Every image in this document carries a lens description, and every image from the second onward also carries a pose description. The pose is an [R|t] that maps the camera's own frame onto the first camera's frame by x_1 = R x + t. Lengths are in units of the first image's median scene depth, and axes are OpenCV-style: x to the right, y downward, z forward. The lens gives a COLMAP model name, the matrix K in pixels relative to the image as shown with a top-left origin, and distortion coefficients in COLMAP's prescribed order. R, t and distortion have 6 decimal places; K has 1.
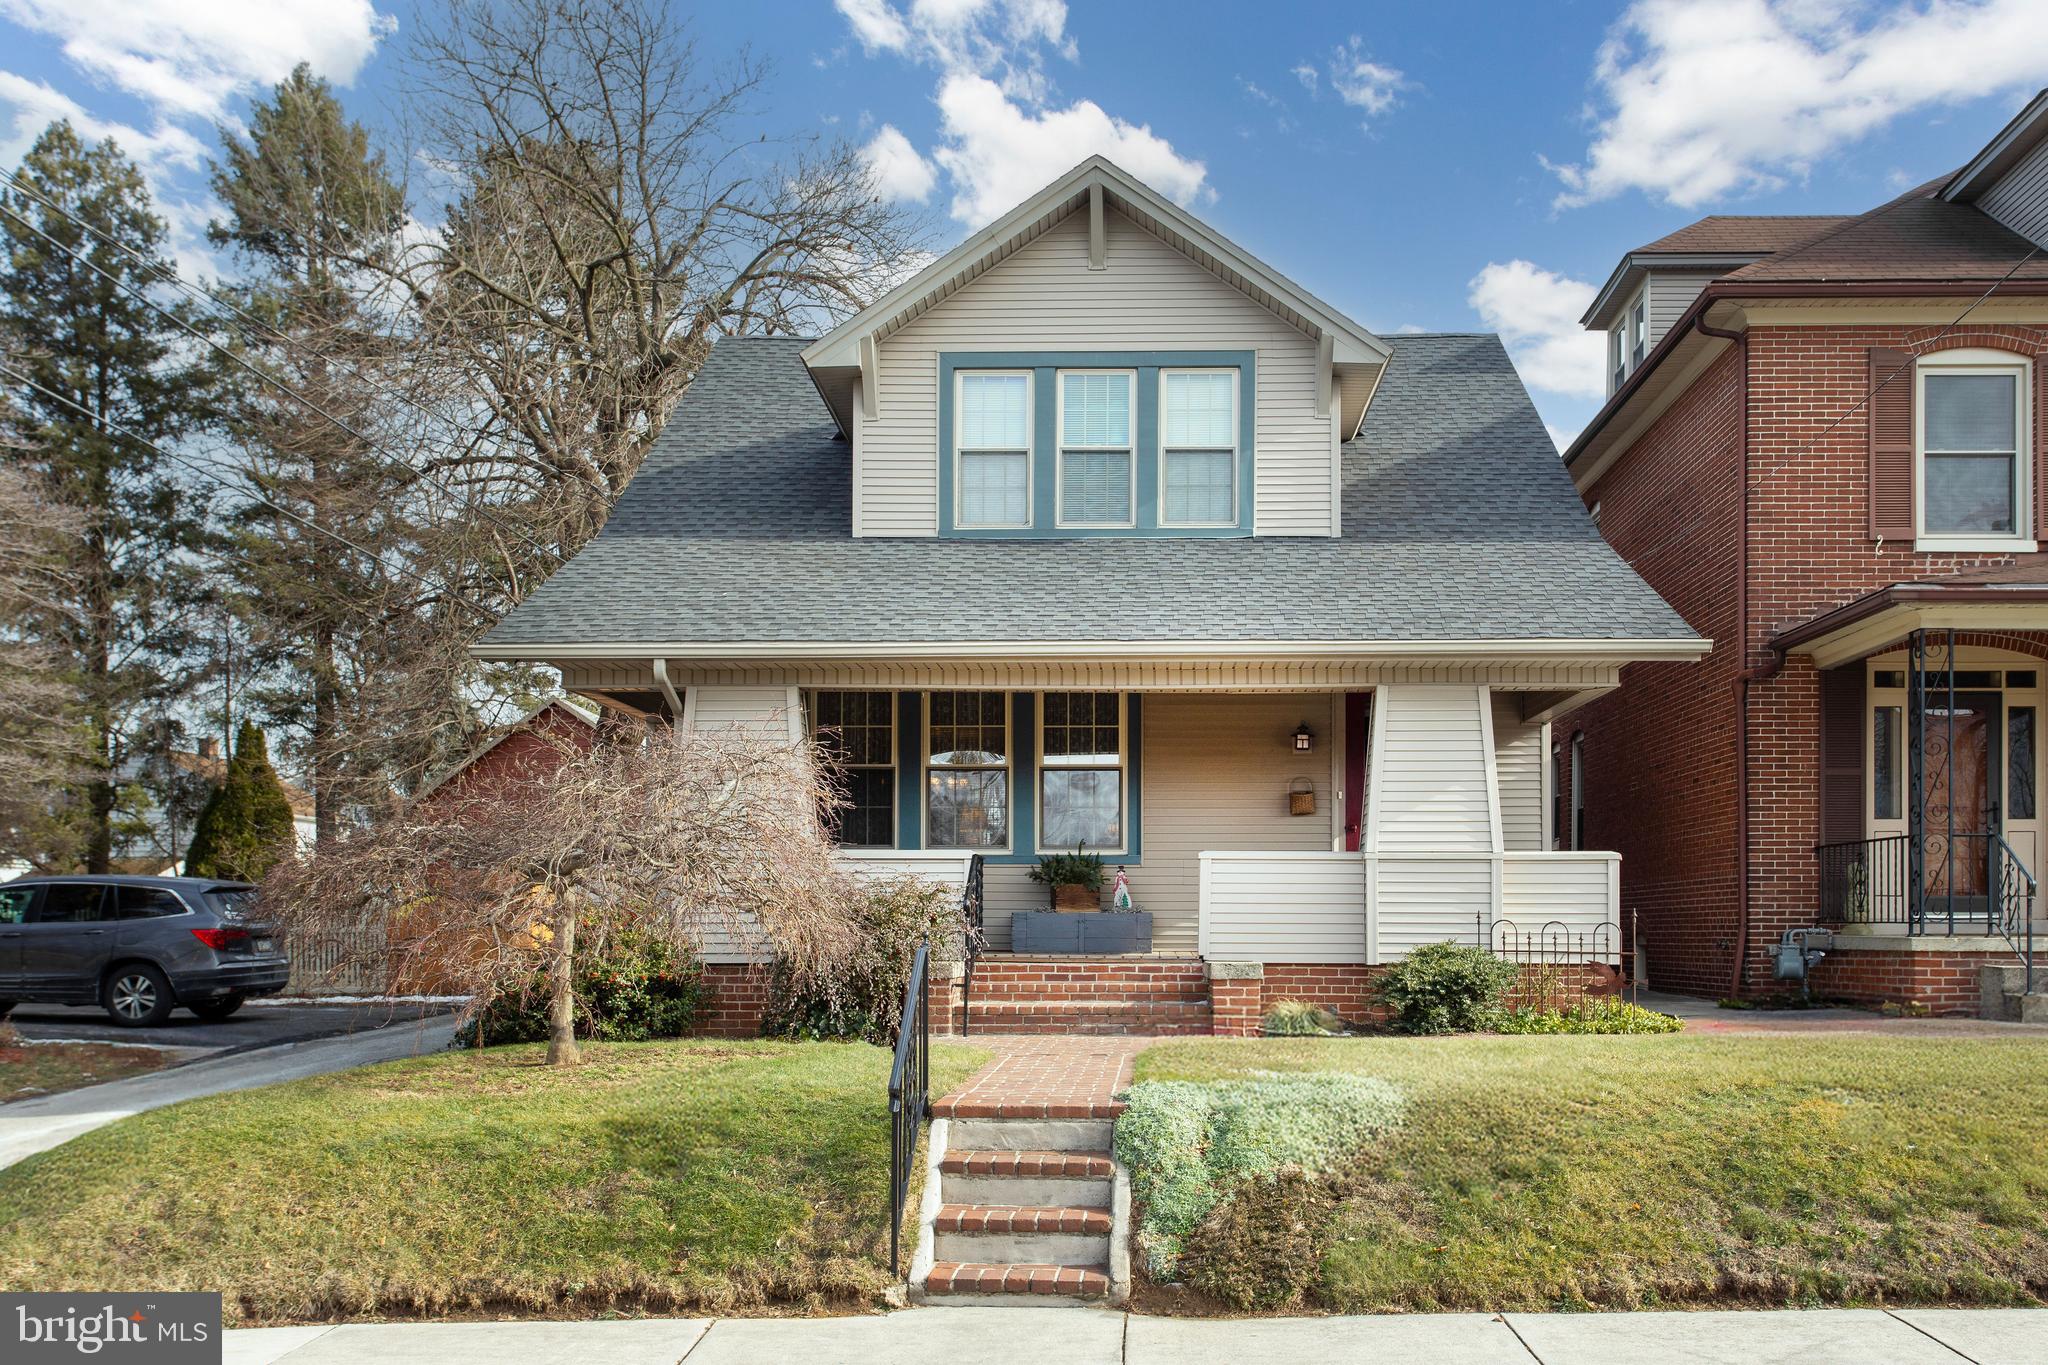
lens RADIAL K [[1939.8, 0, 1222.1], [0, 1939.8, 711.9], [0, 0, 1]] dist [0.013654, 0.007648]
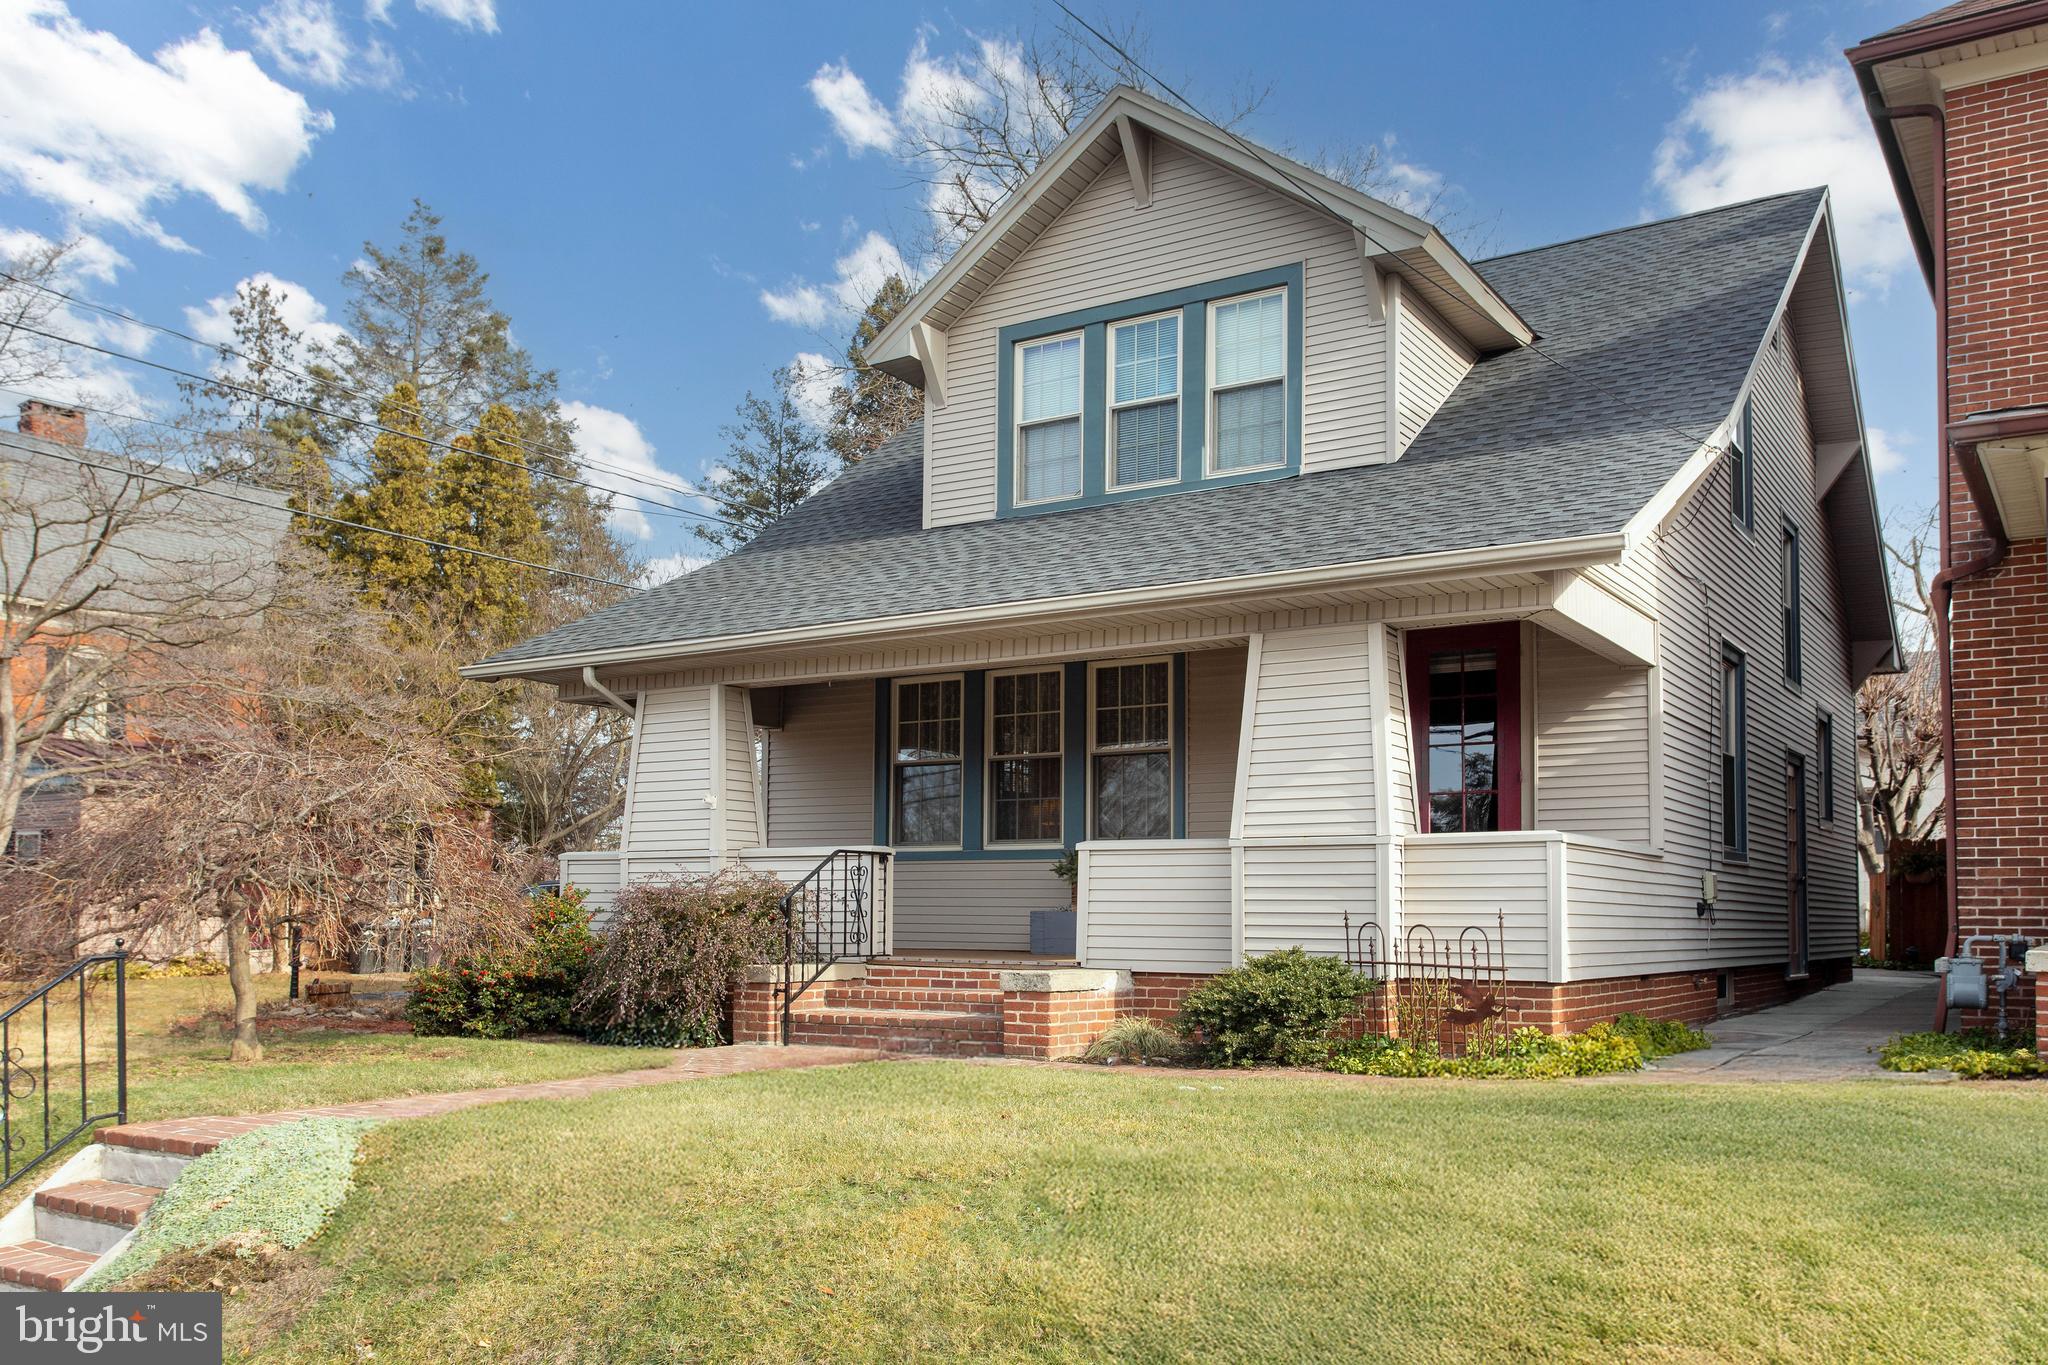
lens RADIAL K [[1822.6, 0, 1024.0], [0, 1822.6, 682.5], [0, 0, 1]] dist [0.012777, 0.008492]
pose [[0.829796, -0.068969, -0.553788, 0.356172], [0.060392, 0.997604, -0.033751, 0.021792], [0.554789, -0.005438, 0.831973, 0.251922]]
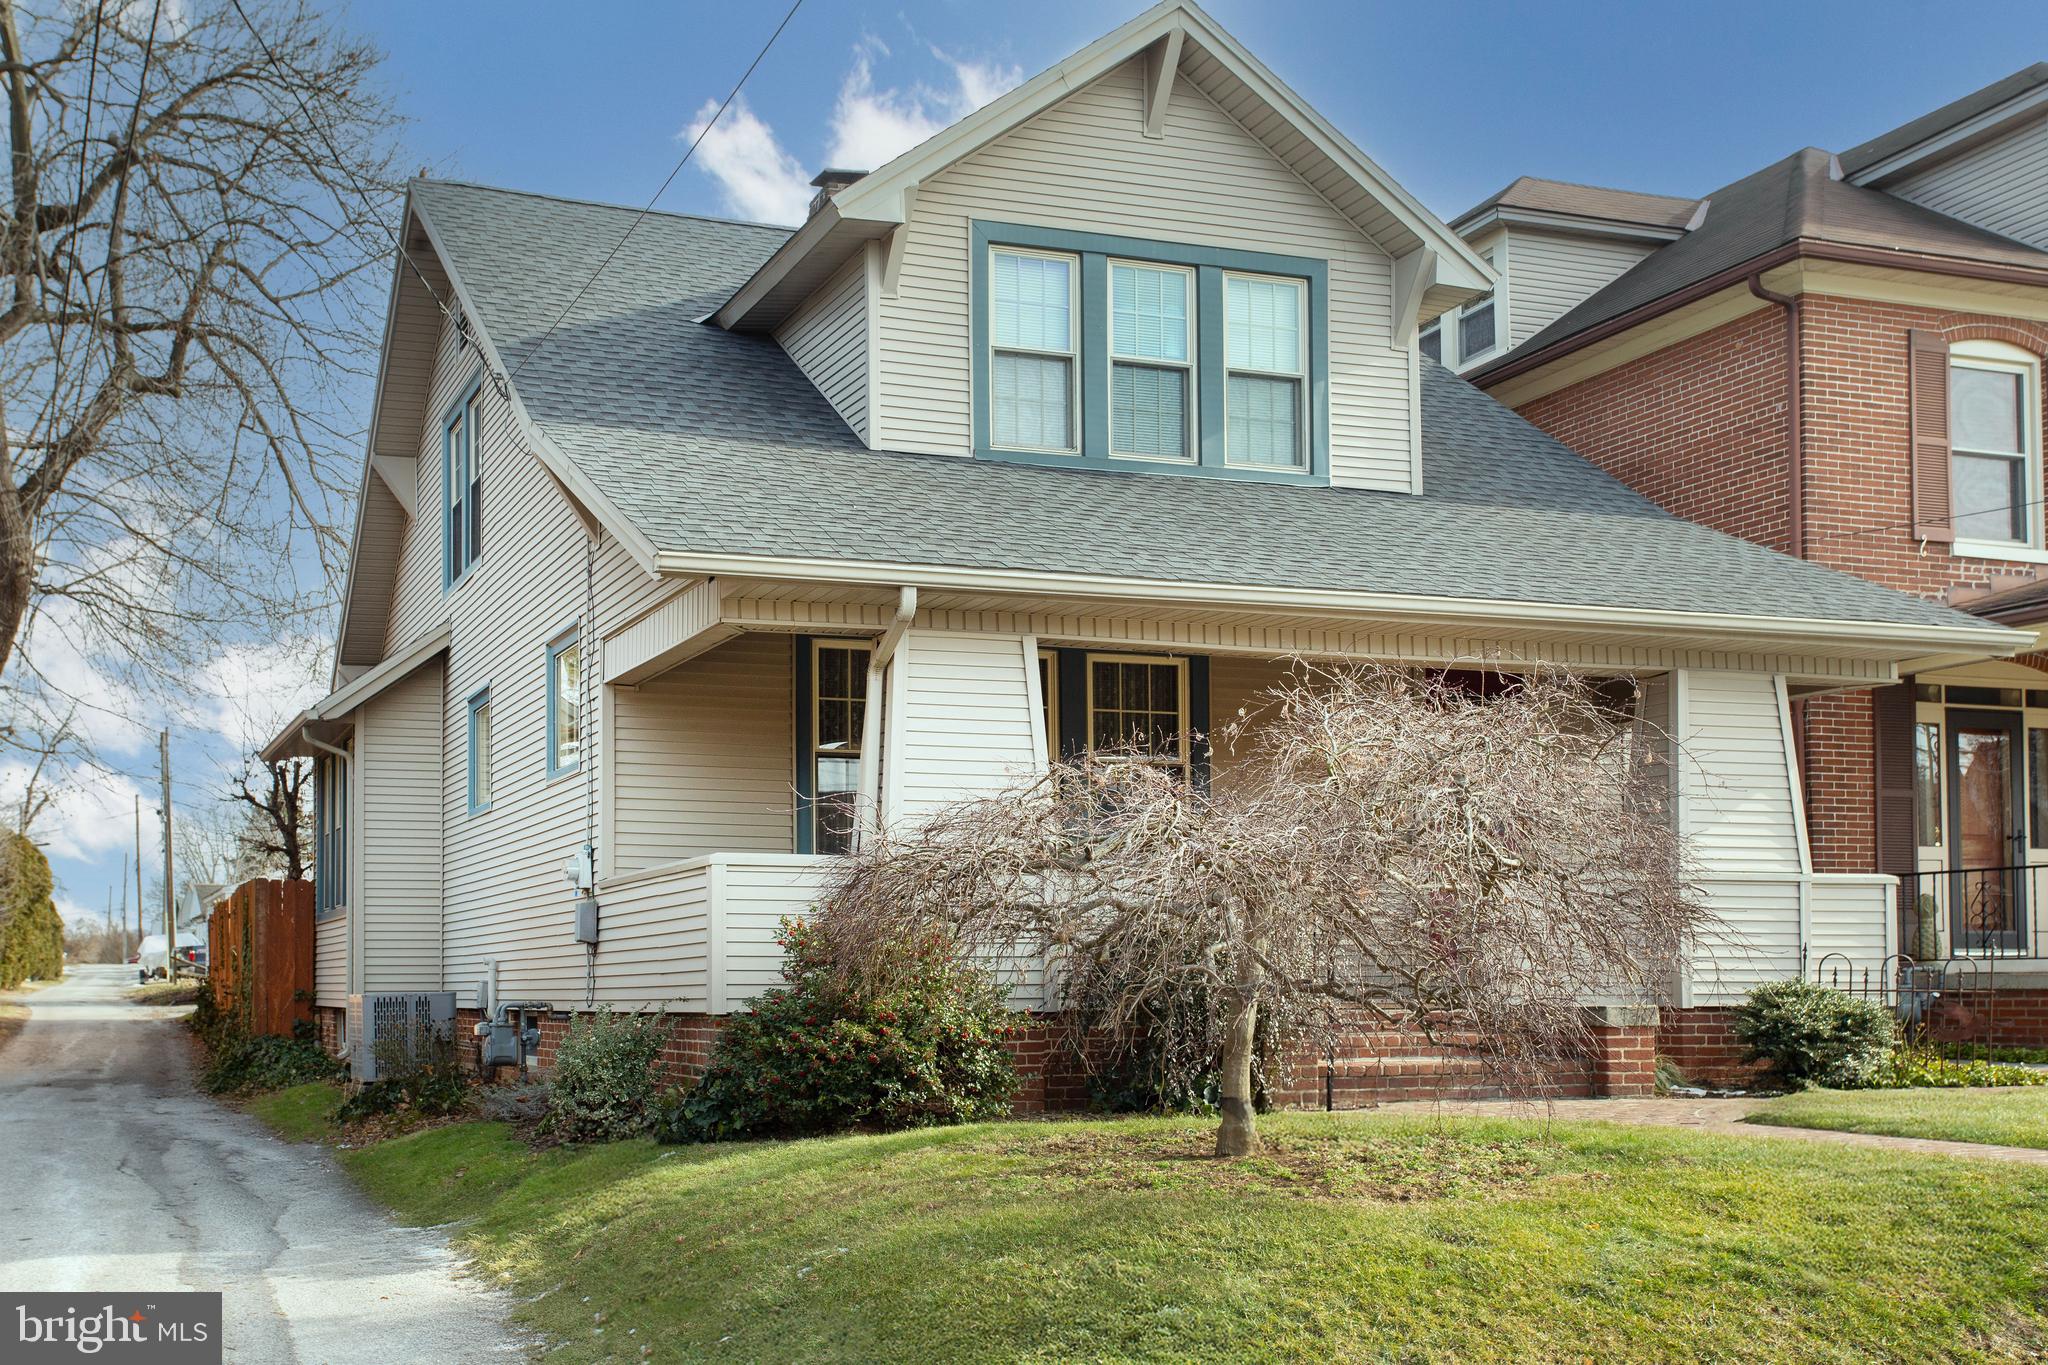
lens RADIAL K [[2208.4, 0, 1024.0], [0, 2208.4, 682.5], [0, 0, 1]] dist [0.028347, 0.006340]
pose [[0.937670, 0.041360, 0.345056, -0.419790], [-0.032362, 0.998970, -0.031800, 0.025414], [-0.346016, 0.018651, 0.938043, 0.173772]]
